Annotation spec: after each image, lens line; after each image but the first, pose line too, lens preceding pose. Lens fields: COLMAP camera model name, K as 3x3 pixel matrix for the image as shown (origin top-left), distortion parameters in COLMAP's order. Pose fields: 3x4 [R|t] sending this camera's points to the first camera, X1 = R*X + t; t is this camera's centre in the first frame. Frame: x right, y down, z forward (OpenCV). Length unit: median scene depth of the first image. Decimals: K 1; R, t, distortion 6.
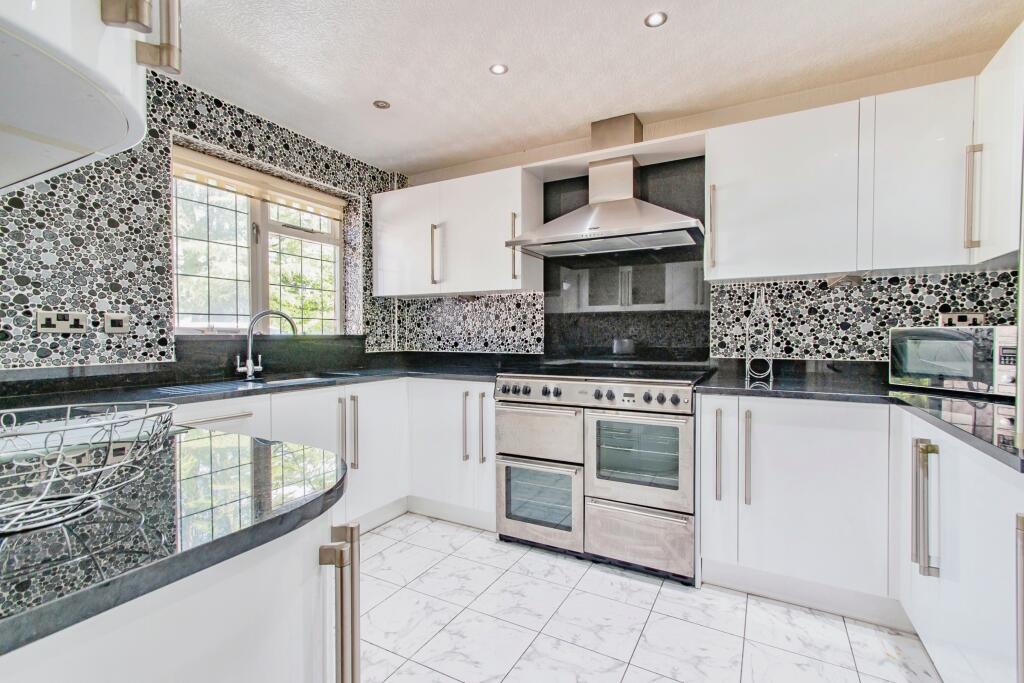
lens RADIAL K [[466.0, 0, 525.0], [0, 466.0, 342.5], [0, 0, 1]] dist [0.016807, -0.000031]
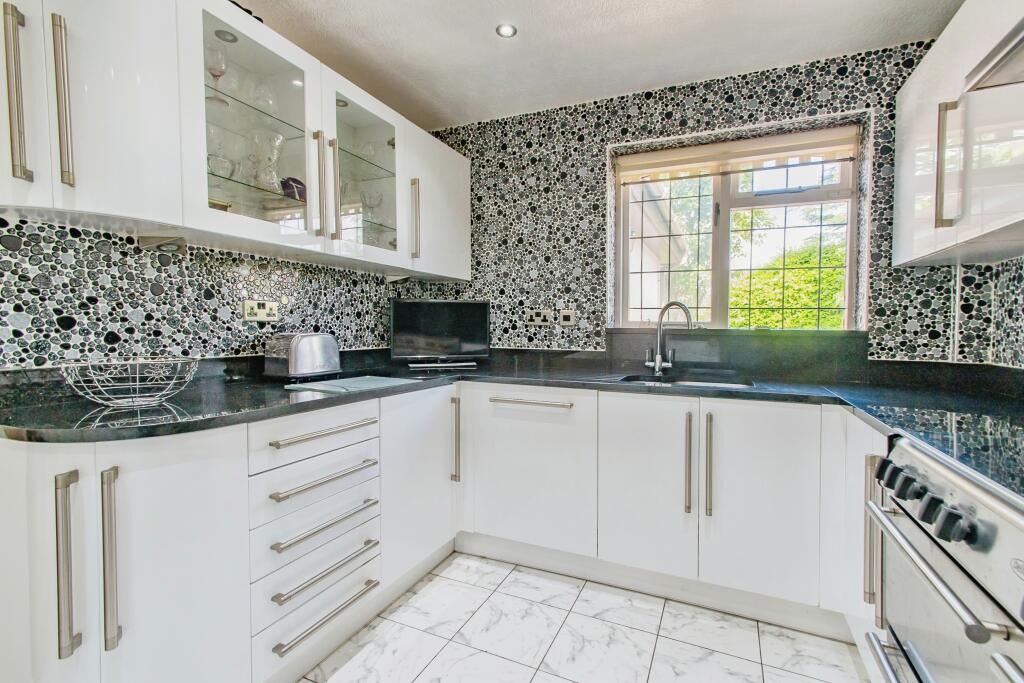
lens RADIAL K [[466.0, 0, 525.0], [0, 466.0, 342.5], [0, 0, 1]] dist [0.016807, -0.000031]
pose [[0.082352, 0.038184, -0.995872, 0.362282], [-0.029489, 0.998922, 0.035863, -0.015364], [0.996167, 0.026414, 0.083389, 0.728457]]
